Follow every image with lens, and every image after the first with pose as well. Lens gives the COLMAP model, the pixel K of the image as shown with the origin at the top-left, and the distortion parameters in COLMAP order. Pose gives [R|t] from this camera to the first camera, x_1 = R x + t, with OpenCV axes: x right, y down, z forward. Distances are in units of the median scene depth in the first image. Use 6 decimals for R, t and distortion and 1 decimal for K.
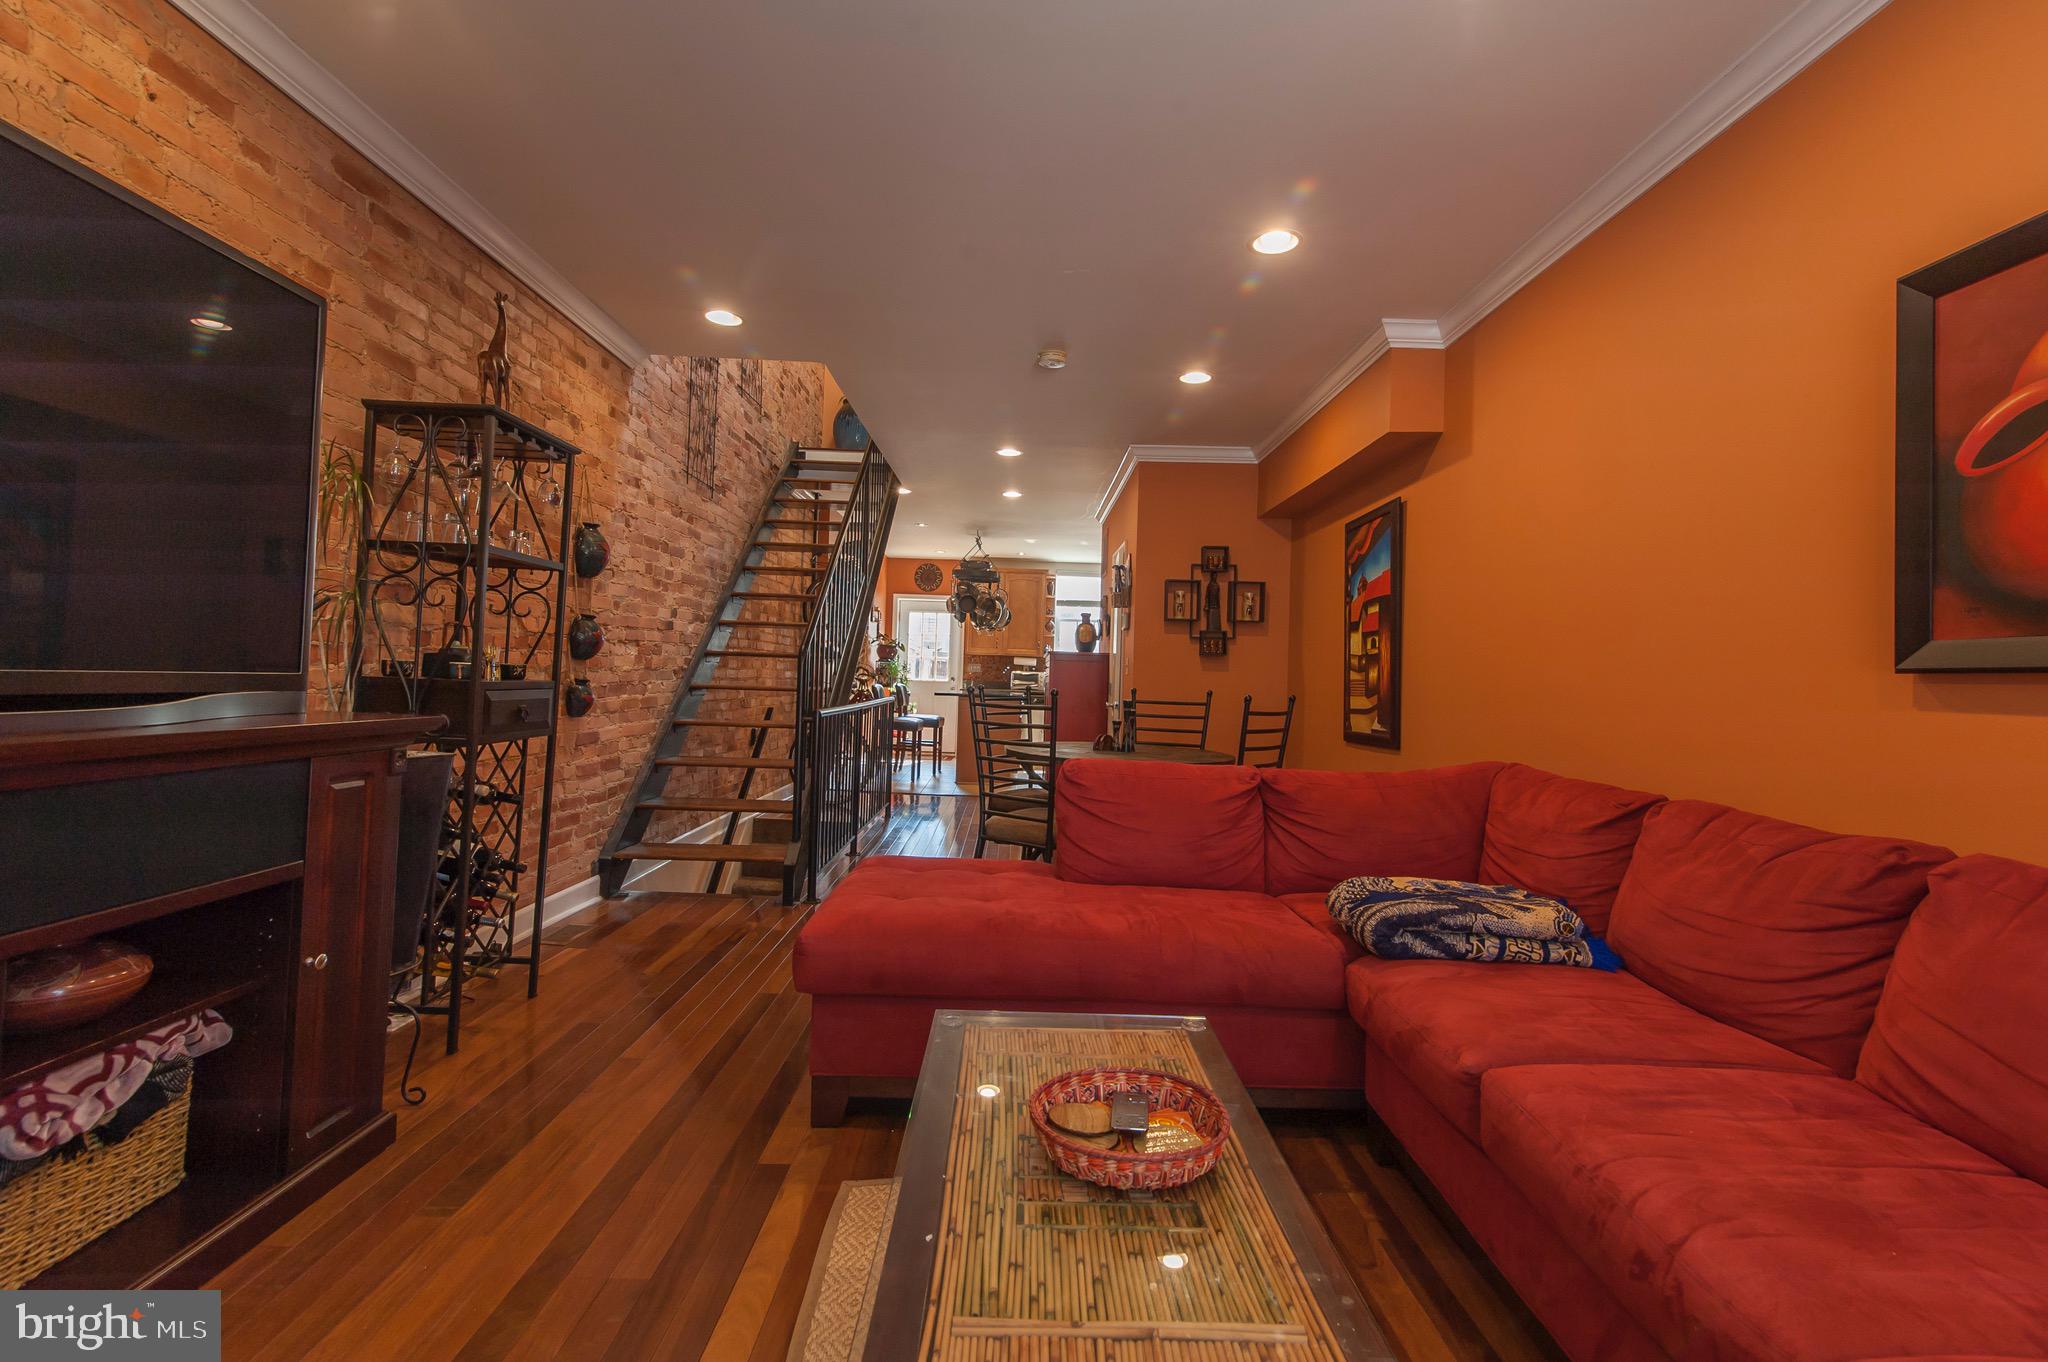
lens RADIAL K [[925.8, 0, 1023.4], [0, 925.8, 672.3], [0, 0, 1]] dist [0.014401, 0.000274]
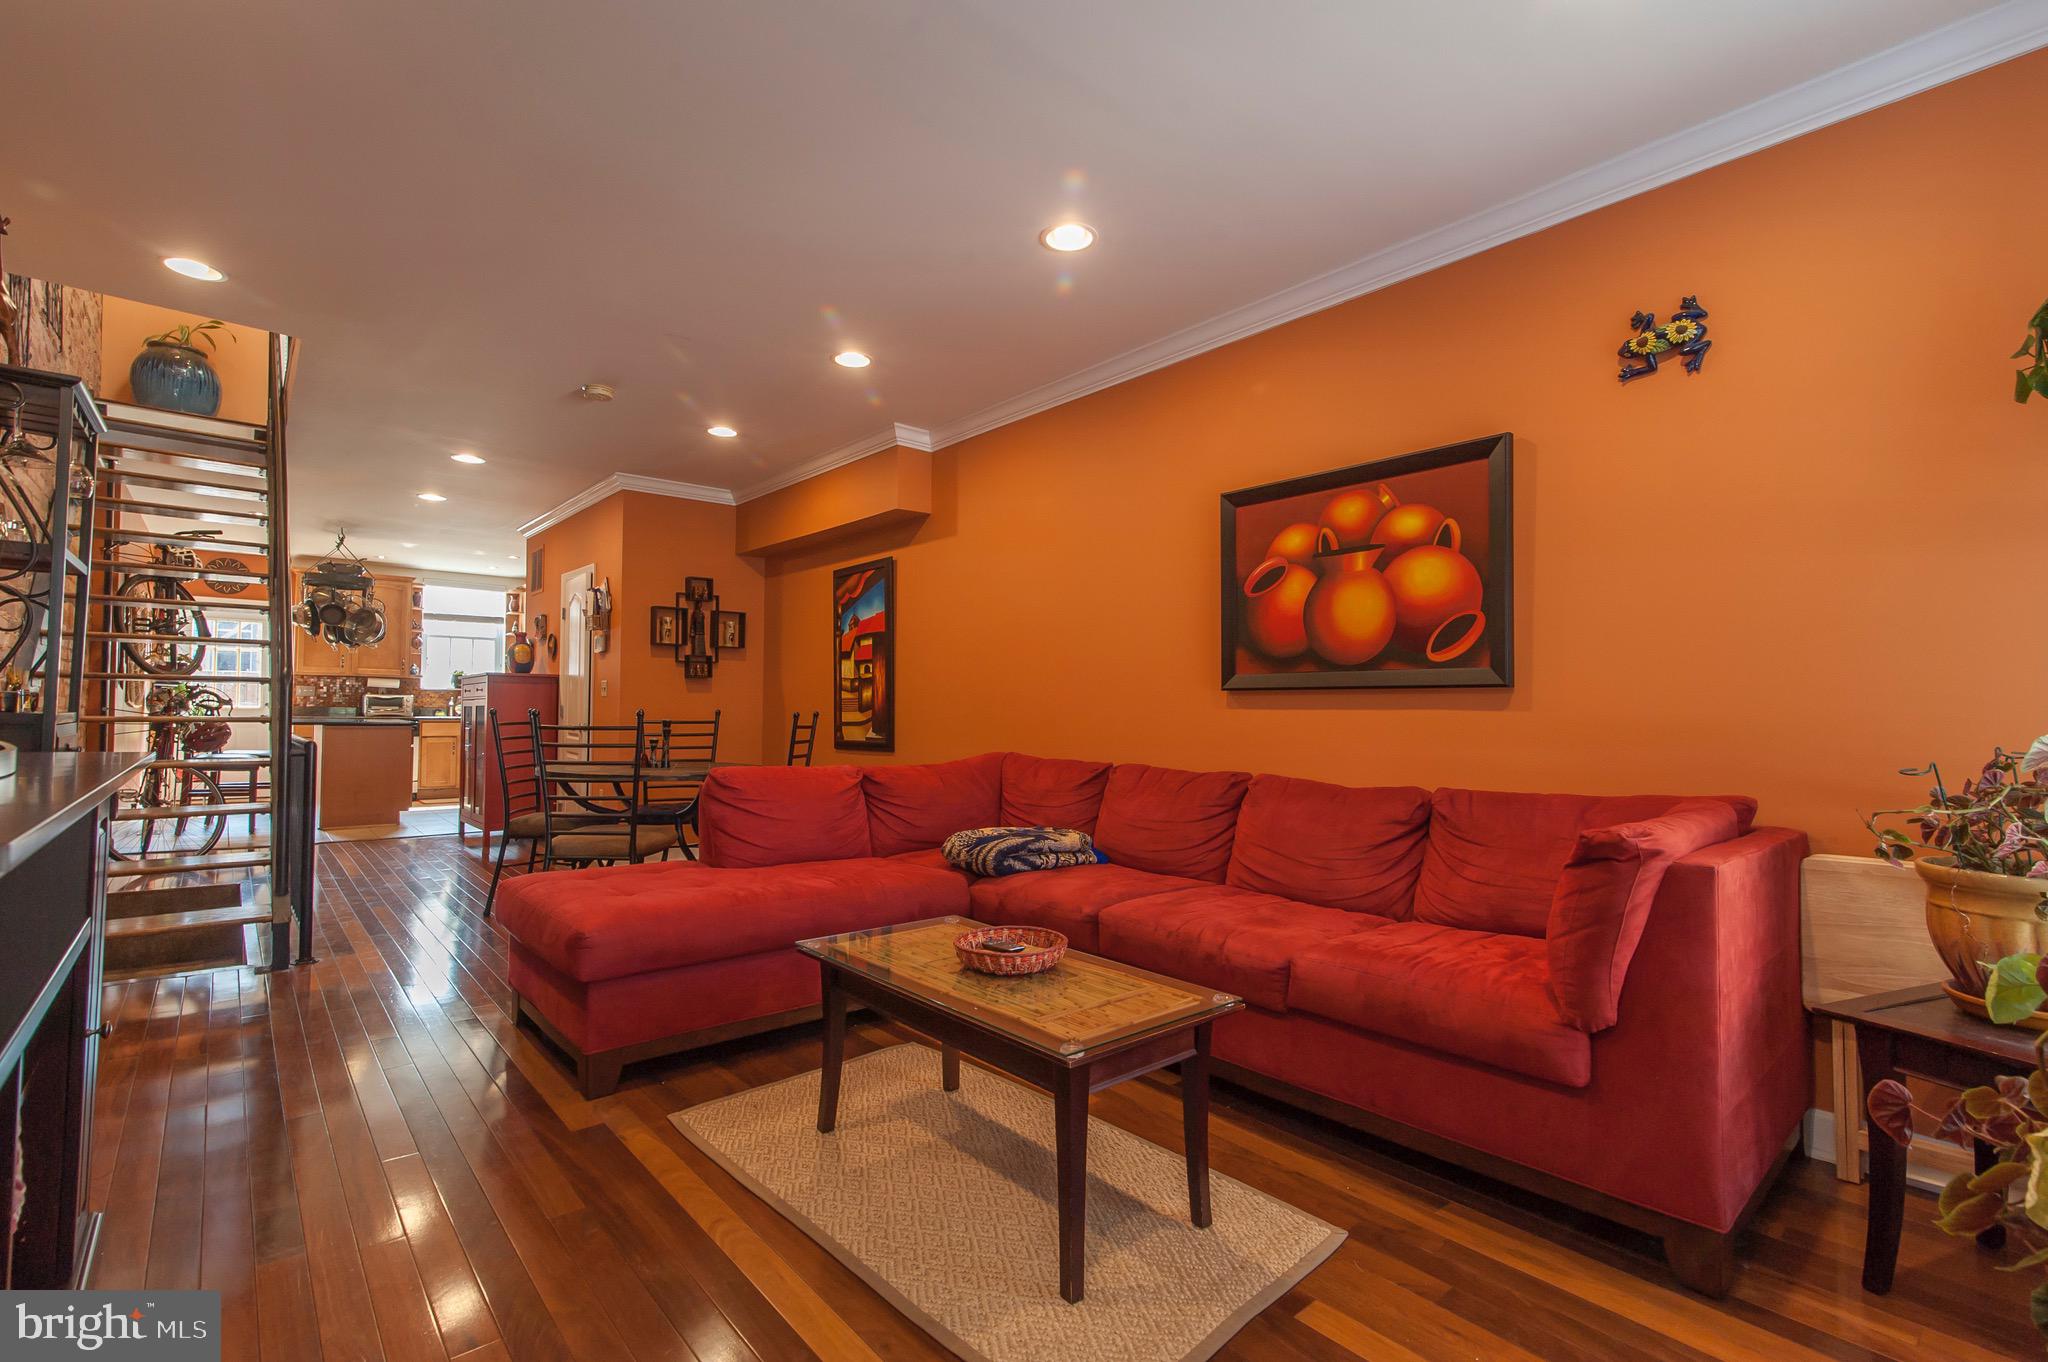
lens RADIAL K [[925.8, 0, 1025.5], [0, 925.8, 694.6], [0, 0, 1]] dist [0.014401, 0.000274]
pose [[0.763970, -0.010105, 0.645173, -0.259789], [0.008681, 0.999948, 0.005382, -0.001679], [-0.645193, 0.001490, 0.764018, -0.095795]]
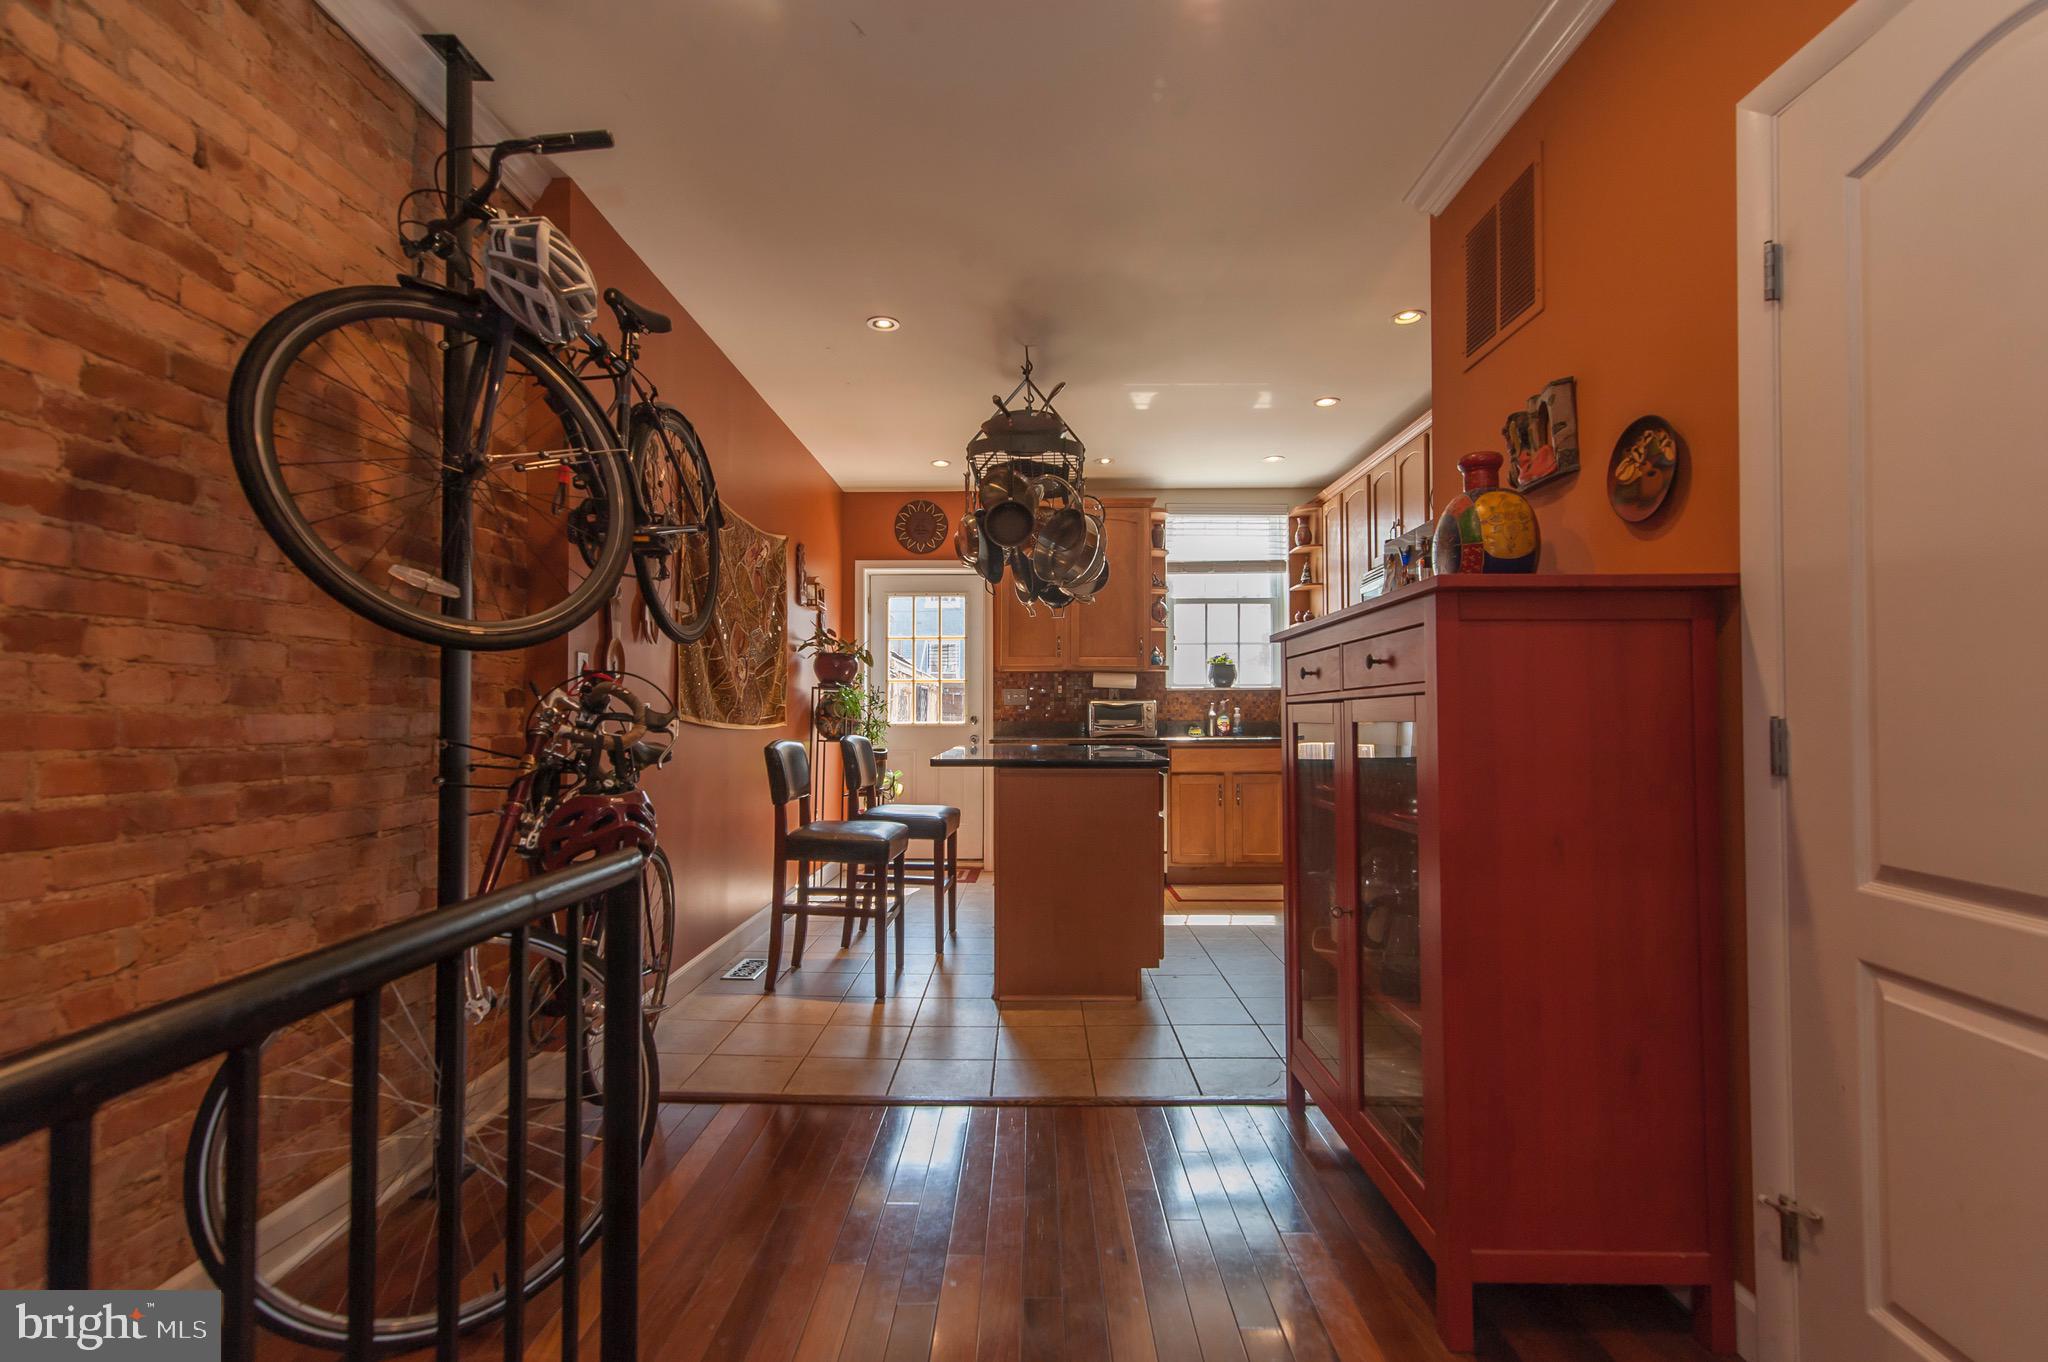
lens RADIAL K [[925.8, 0, 1030.0], [0, 925.8, 698.2], [0, 0, 1]] dist [0.014401, 0.000274]
pose [[0.999349, -0.034304, -0.011153, -0.101789], [0.034171, 0.999345, -0.011950, 0.005963], [0.011556, 0.011561, 0.999866, 1.268214]]
